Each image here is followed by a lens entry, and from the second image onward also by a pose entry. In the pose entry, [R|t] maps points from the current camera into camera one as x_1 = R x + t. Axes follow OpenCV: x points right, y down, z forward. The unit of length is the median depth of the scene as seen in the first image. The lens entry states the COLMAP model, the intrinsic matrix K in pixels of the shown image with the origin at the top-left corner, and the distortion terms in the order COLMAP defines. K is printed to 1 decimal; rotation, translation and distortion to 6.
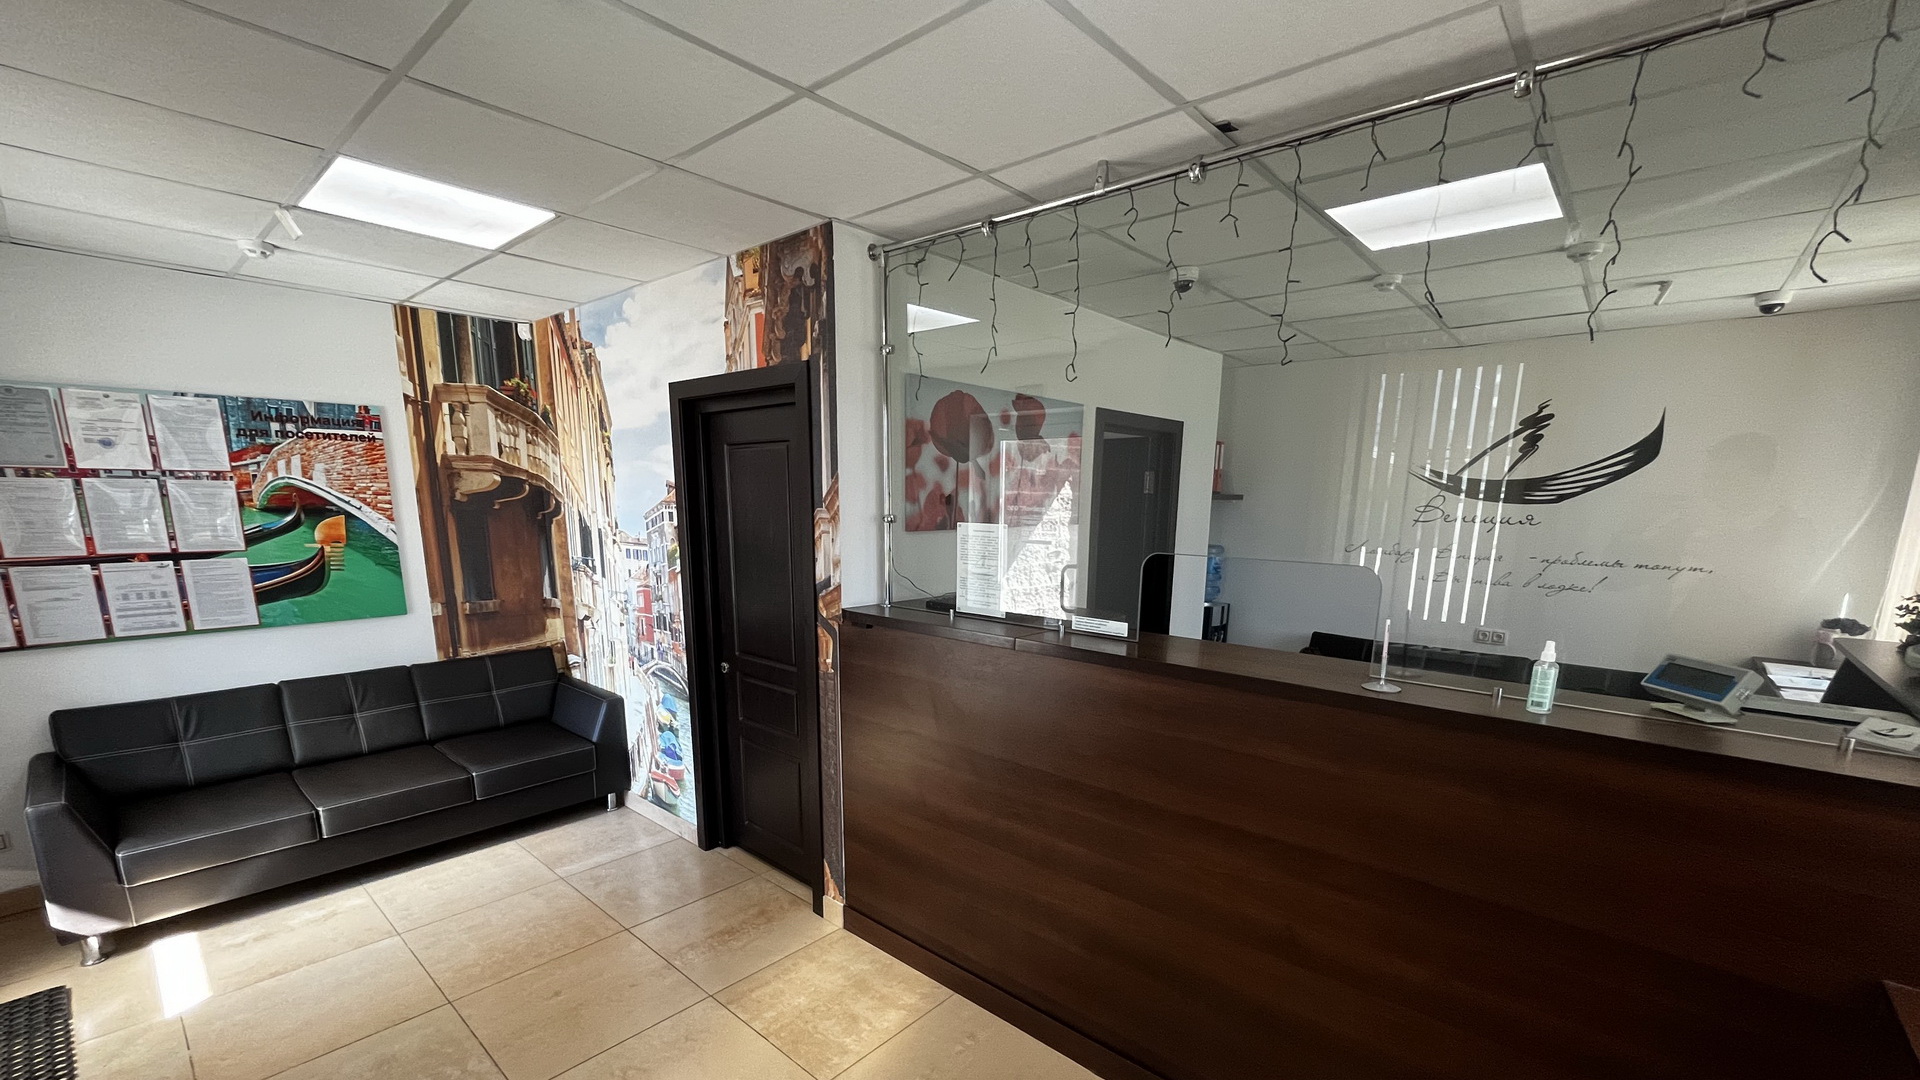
lens RADIAL K [[778.1, 0, 959.0], [0, 778.1, 664.0], [0, 0, 1]] dist [-0.001703, -0.000400]
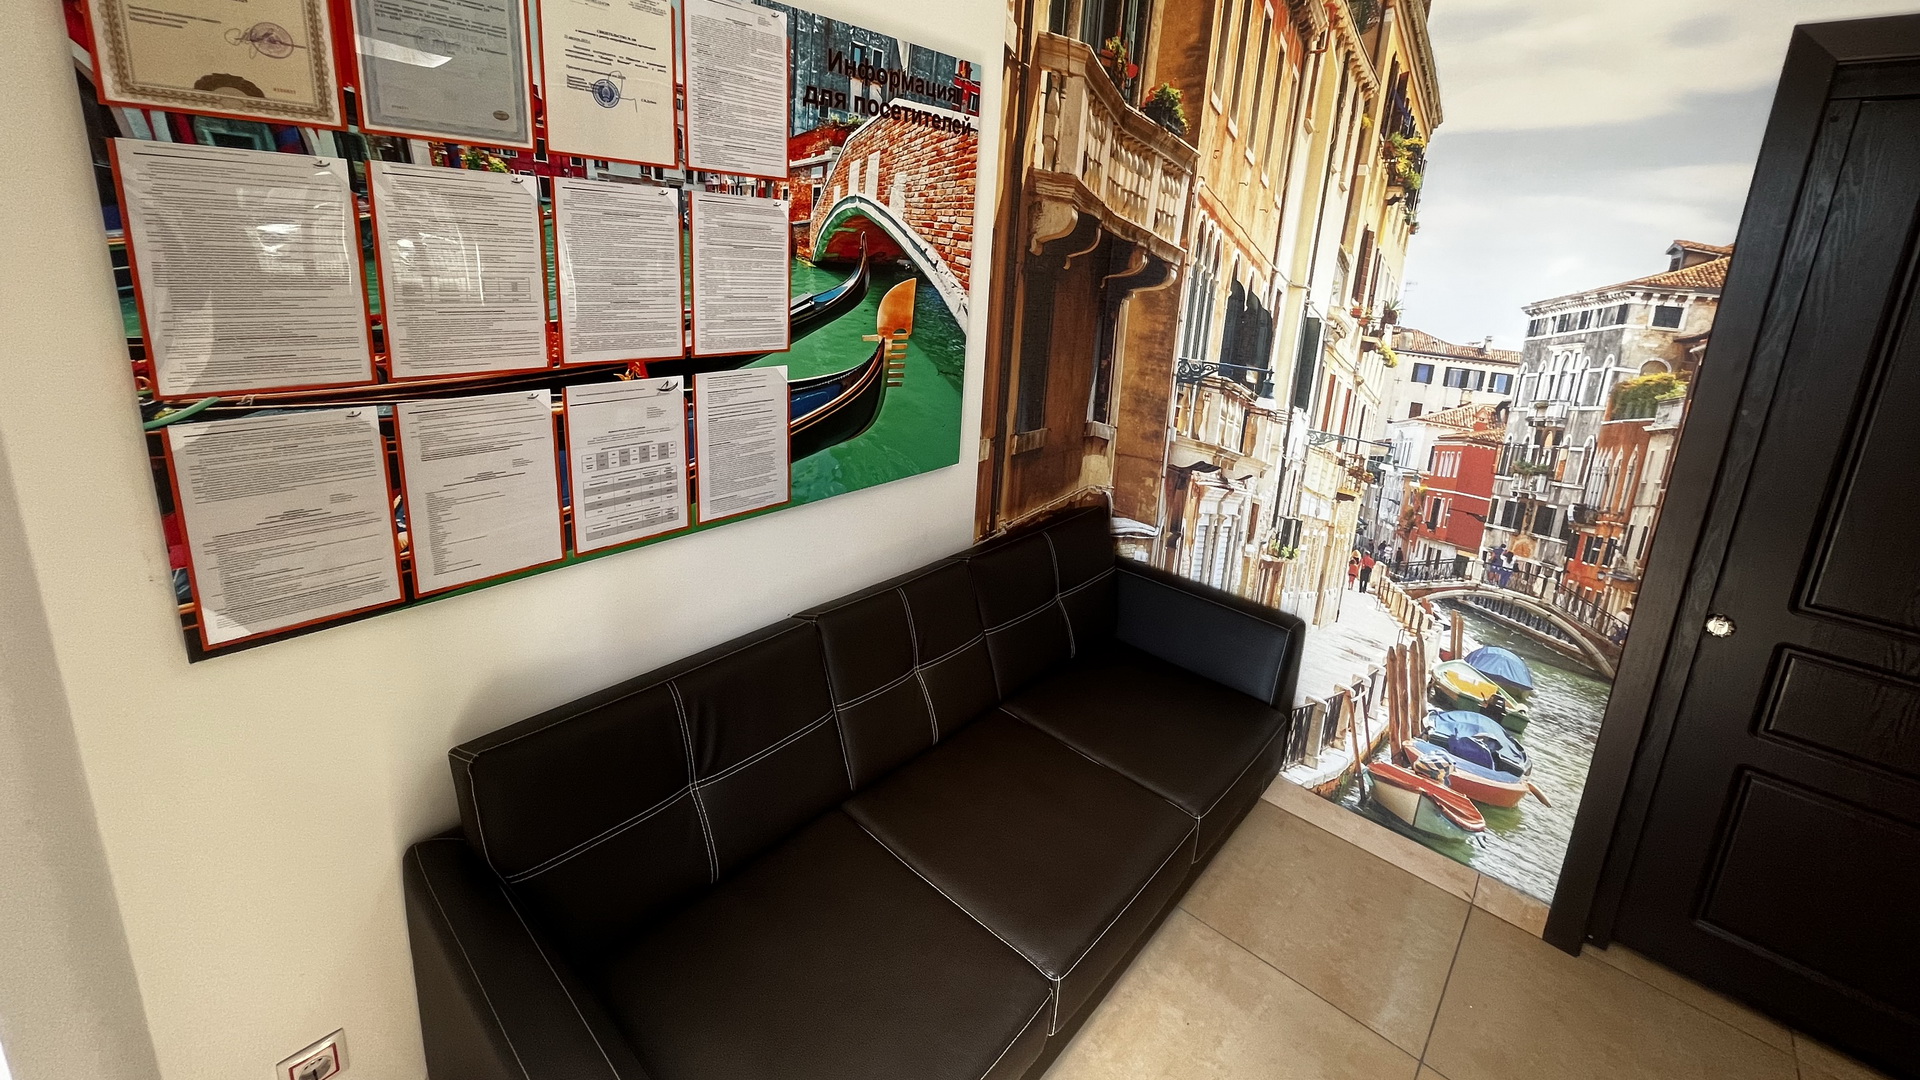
lens RADIAL K [[775.8, 0, 958.7], [0, 775.8, 428.1], [0, 0, 1]] dist [-0.001973, -0.000067]
pose [[0.999028, 0.044032, 0.001948, -0.792430], [-0.044062, 0.998826, 0.020113, -0.109918], [-0.001060, -0.020179, 0.999796, 0.515330]]
